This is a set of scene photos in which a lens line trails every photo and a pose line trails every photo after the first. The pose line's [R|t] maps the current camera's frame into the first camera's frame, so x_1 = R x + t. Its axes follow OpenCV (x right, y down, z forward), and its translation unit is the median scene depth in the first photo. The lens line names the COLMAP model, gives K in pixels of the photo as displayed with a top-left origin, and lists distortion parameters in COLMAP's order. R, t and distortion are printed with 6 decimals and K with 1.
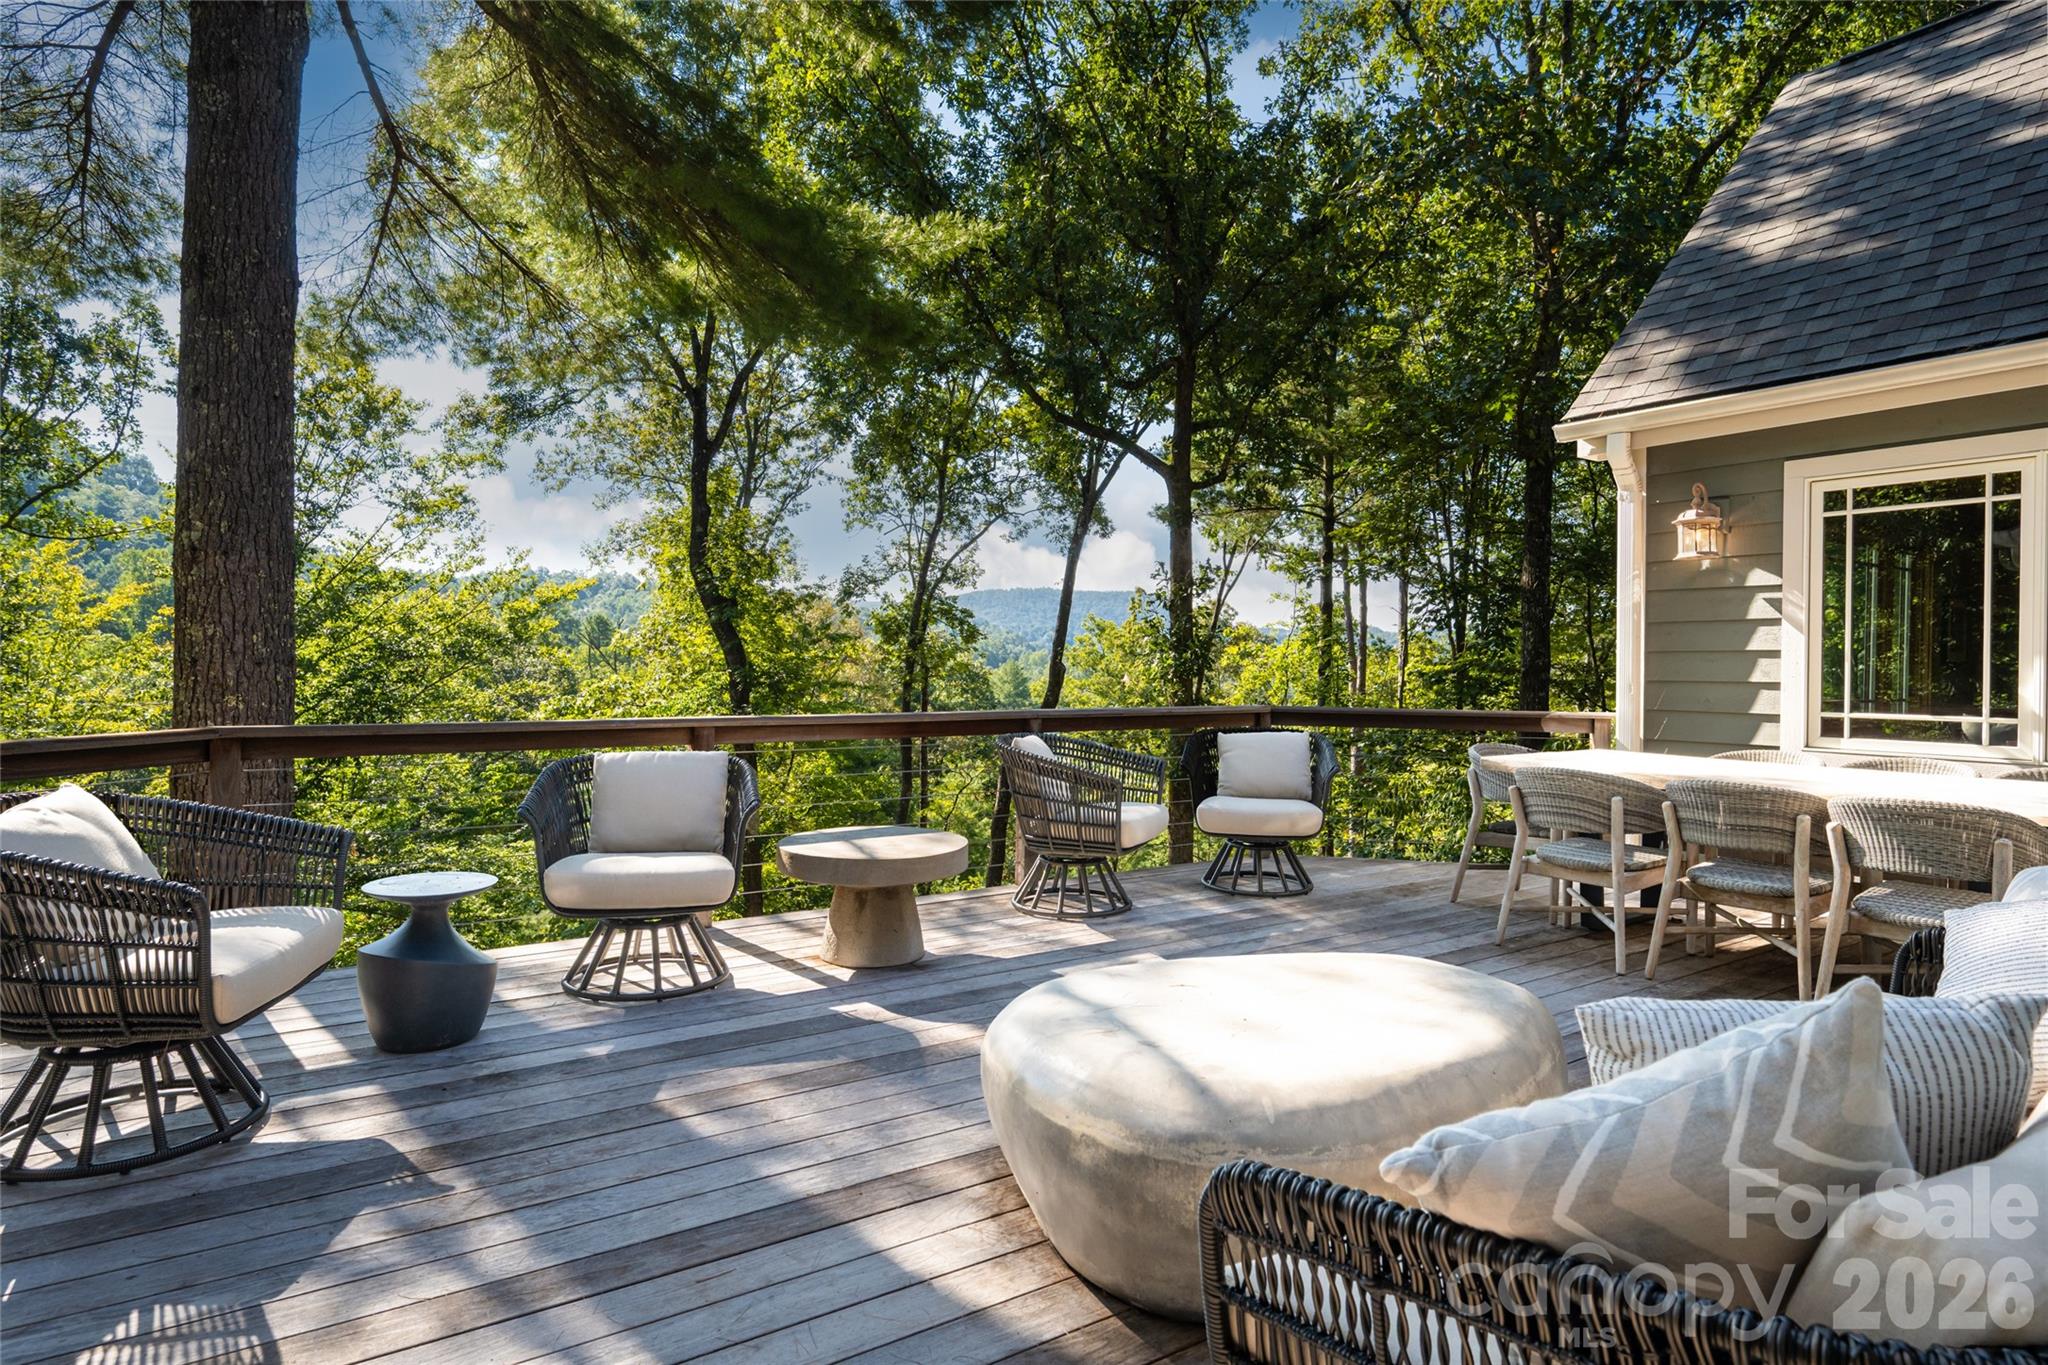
lens RADIAL K [[1131.9, 0, 1018.5], [0, 1131.9, 678.4], [0, 0, 1]] dist [-0.005237, -0.000574]
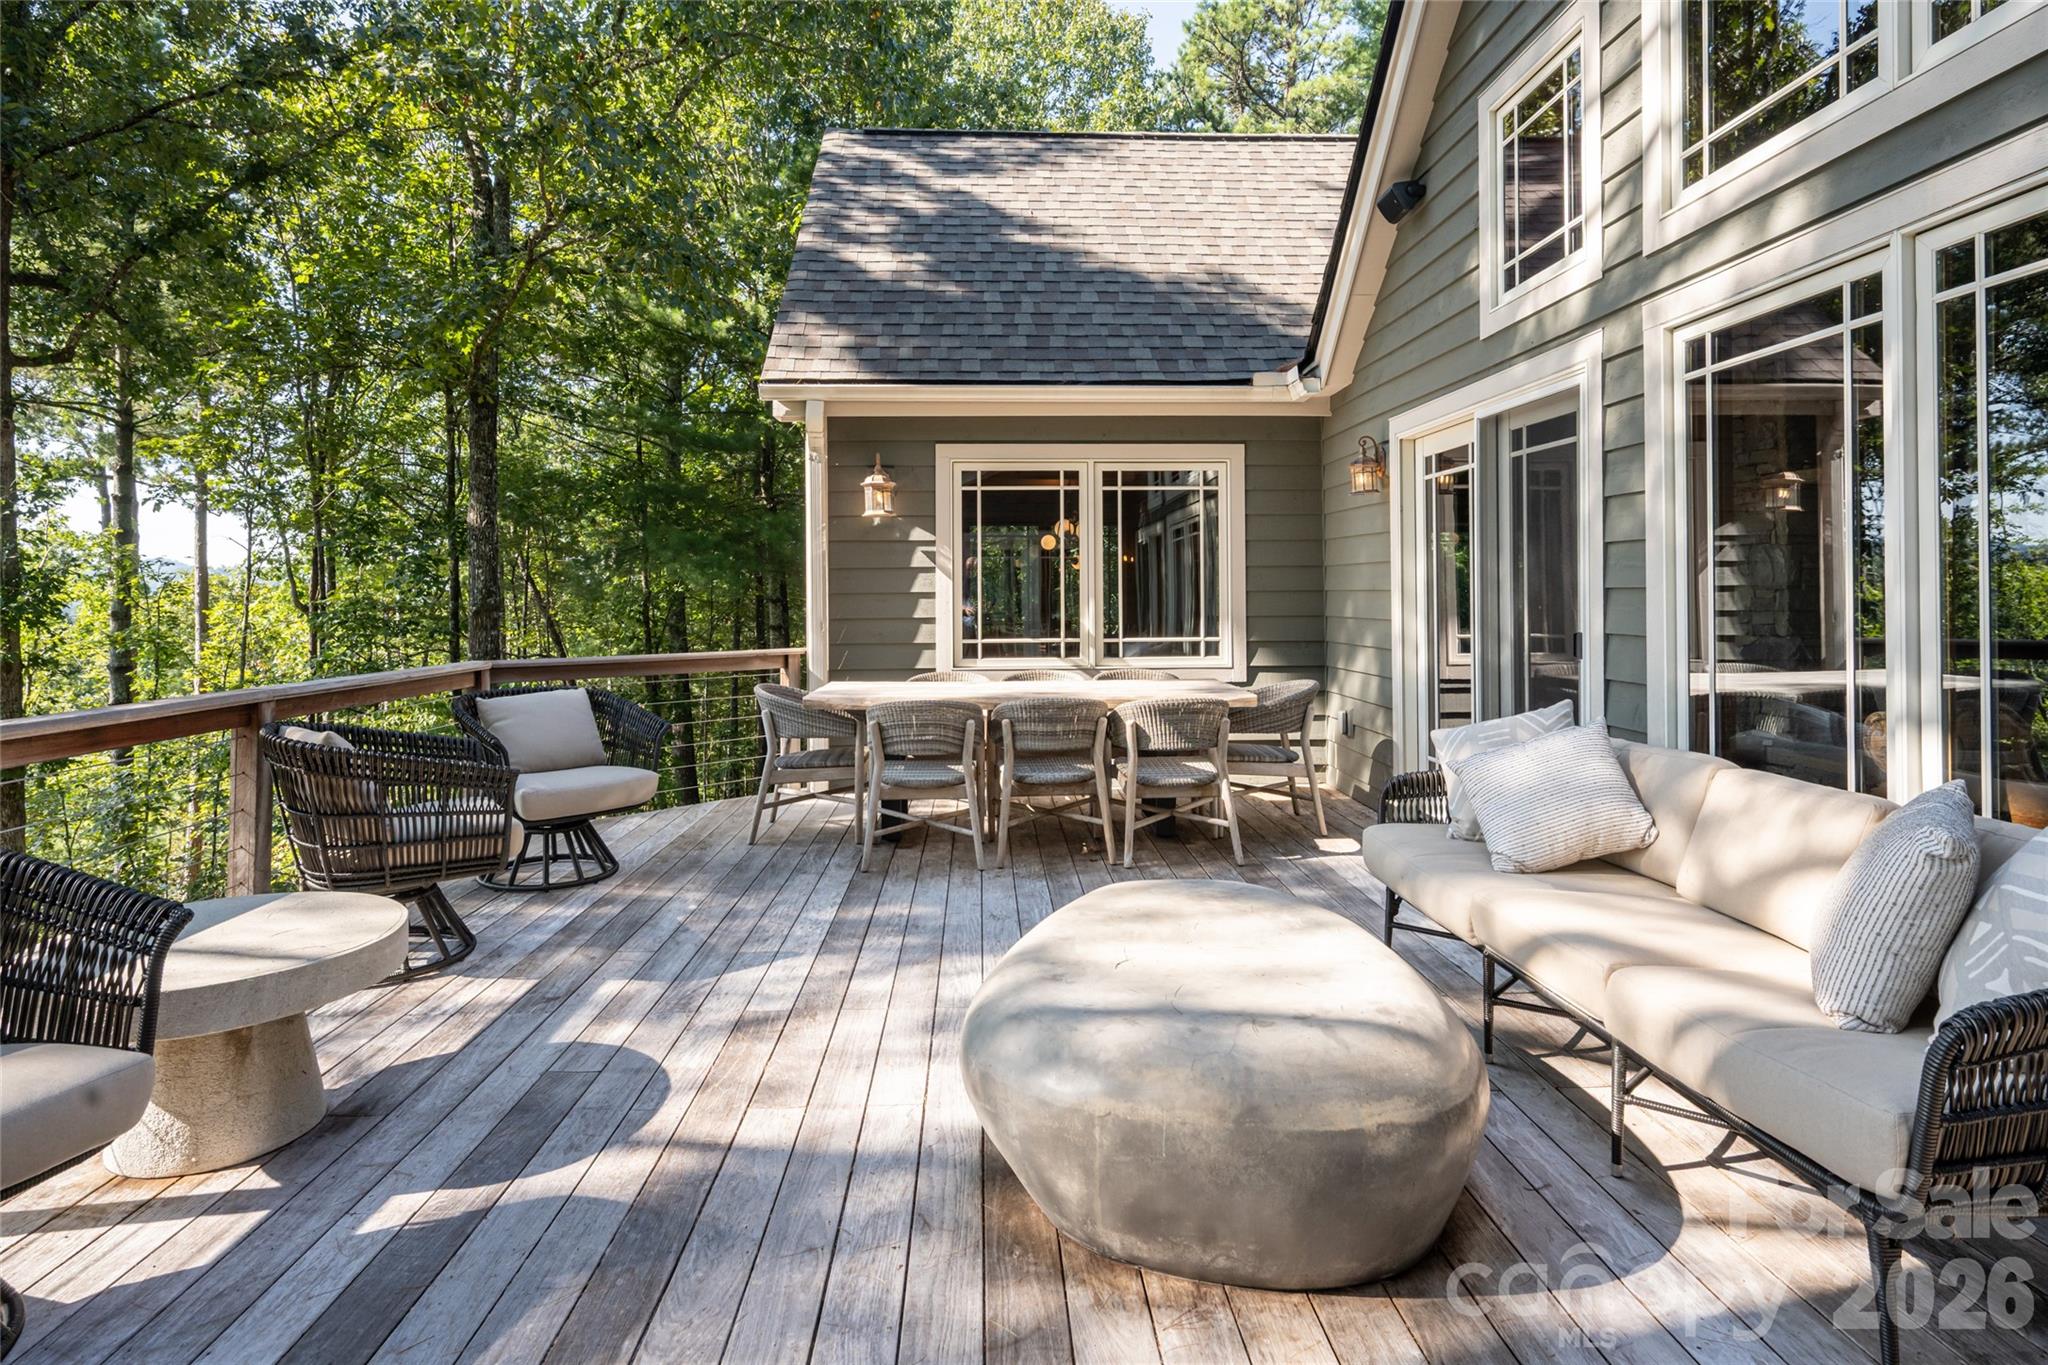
lens RADIAL K [[1082.3, 0, 1038.6], [0, 1082.3, 594.1], [0, 0, 1]] dist [0.000865, 0.000199]
pose [[0.512330, -0.008836, 0.858743, -0.274848], [0.023637, 0.999713, -0.003815, -0.013846], [-0.858463, 0.022253, 0.512392, 0.247355]]
